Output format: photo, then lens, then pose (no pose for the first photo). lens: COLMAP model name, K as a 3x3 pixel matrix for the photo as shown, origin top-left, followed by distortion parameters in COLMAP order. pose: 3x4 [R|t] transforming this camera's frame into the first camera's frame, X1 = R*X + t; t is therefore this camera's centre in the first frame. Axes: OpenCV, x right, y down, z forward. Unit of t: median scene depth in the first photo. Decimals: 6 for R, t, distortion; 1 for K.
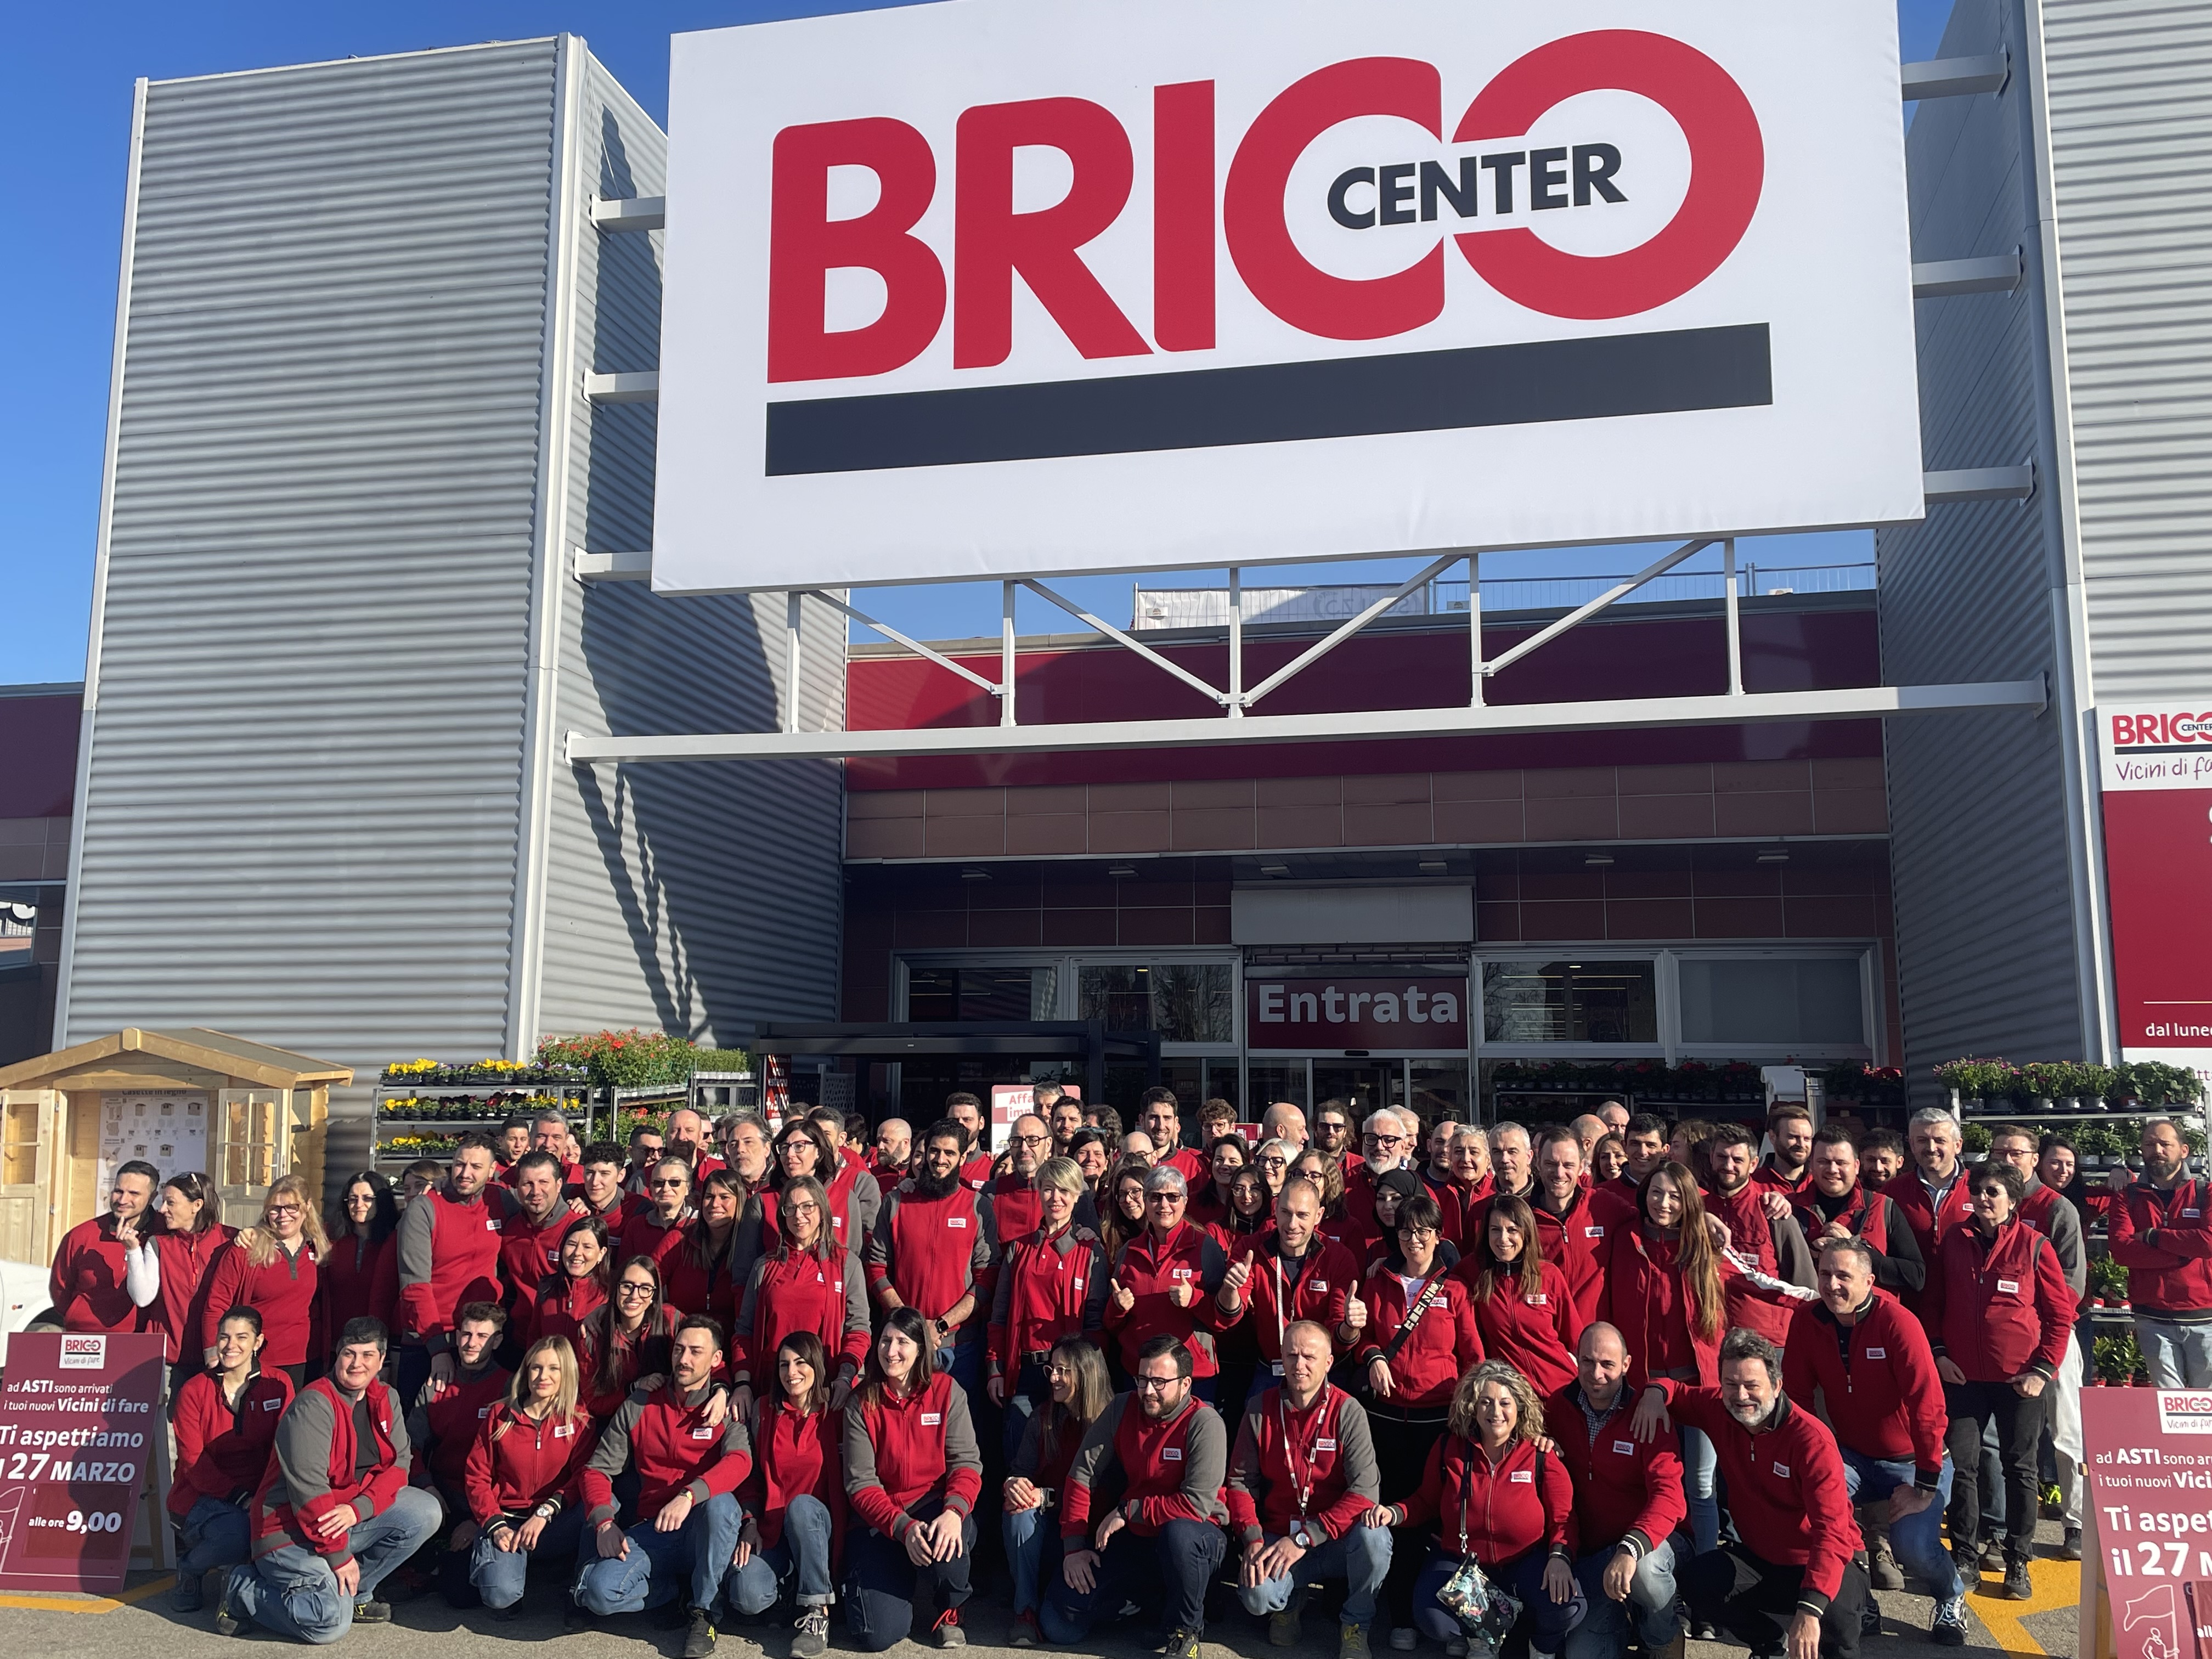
lens RADIAL K [[1927.6, 0, 1106.0], [0, 1927.6, 829.5], [0, 0, 1]] dist [0.084001, -0.096053]
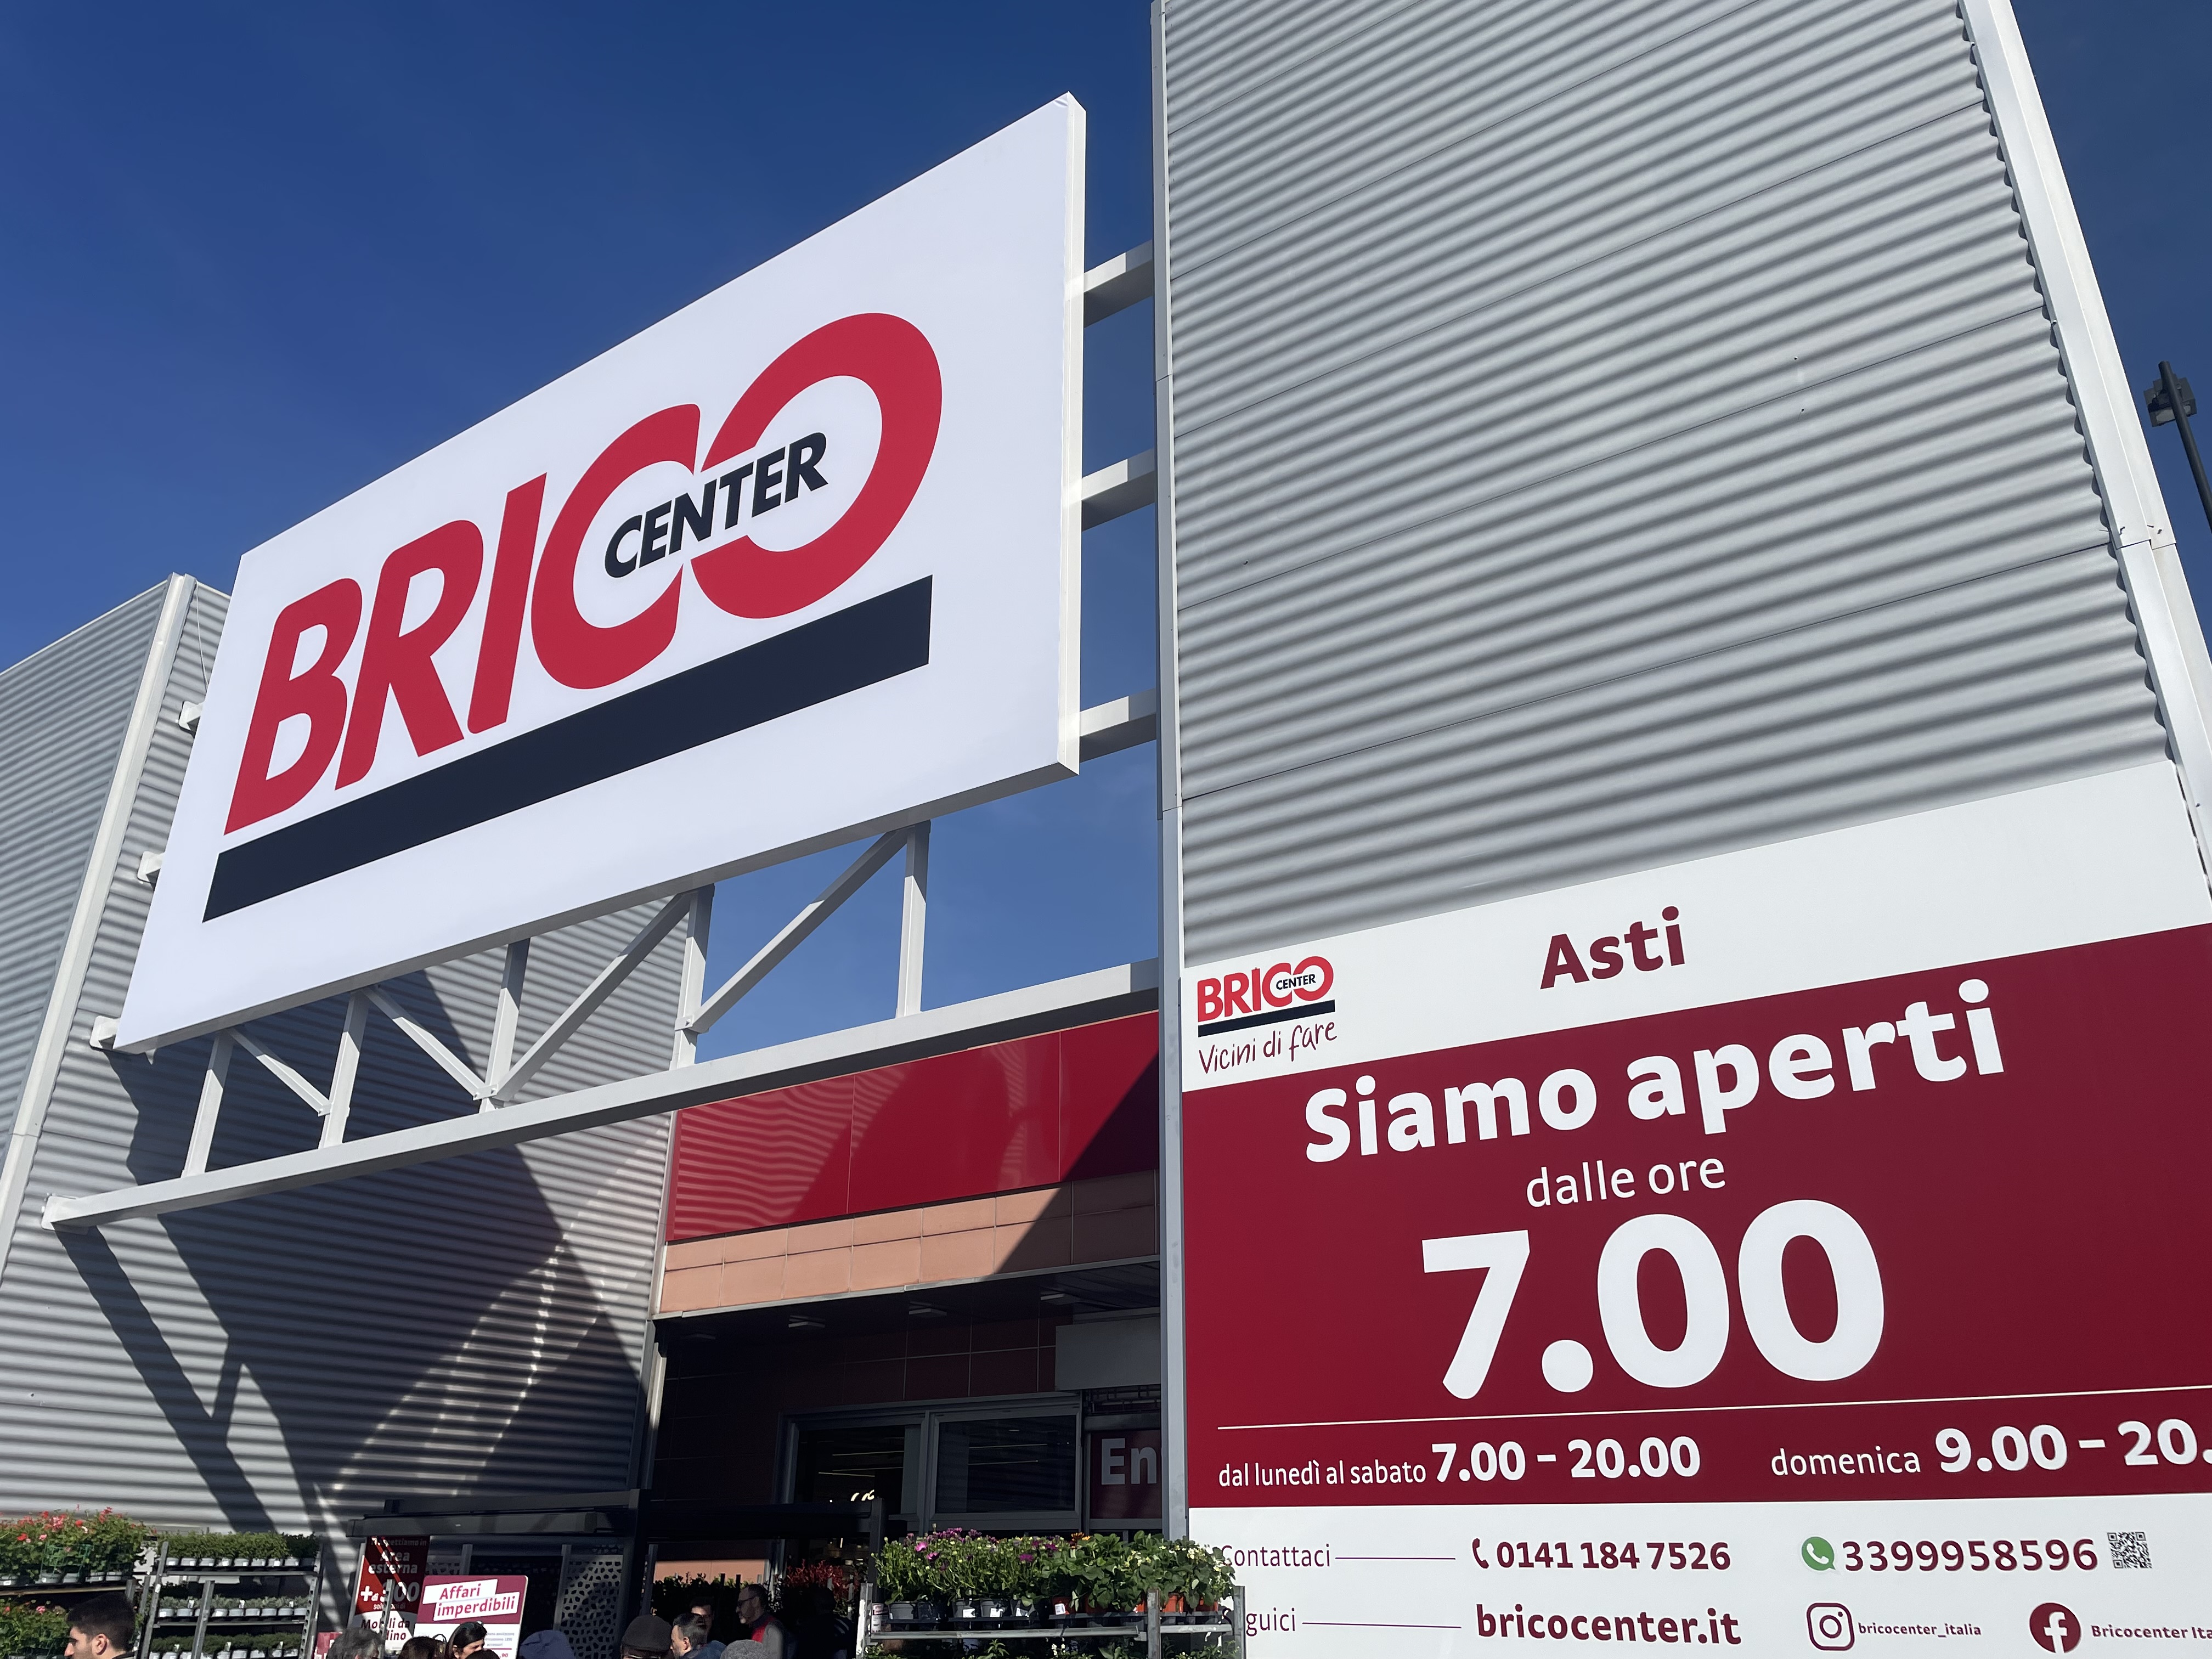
lens RADIAL K [[1657.8, 0, 1106.0], [0, 1657.8, 829.5], [0, 0, 1]] dist [0.063056, -0.001909]
pose [[0.923195, -0.151609, -0.353167, 0.616927], [0.049364, 0.958072, -0.282244, 0.047056], [0.381150, 0.243132, 0.891971, 0.404905]]
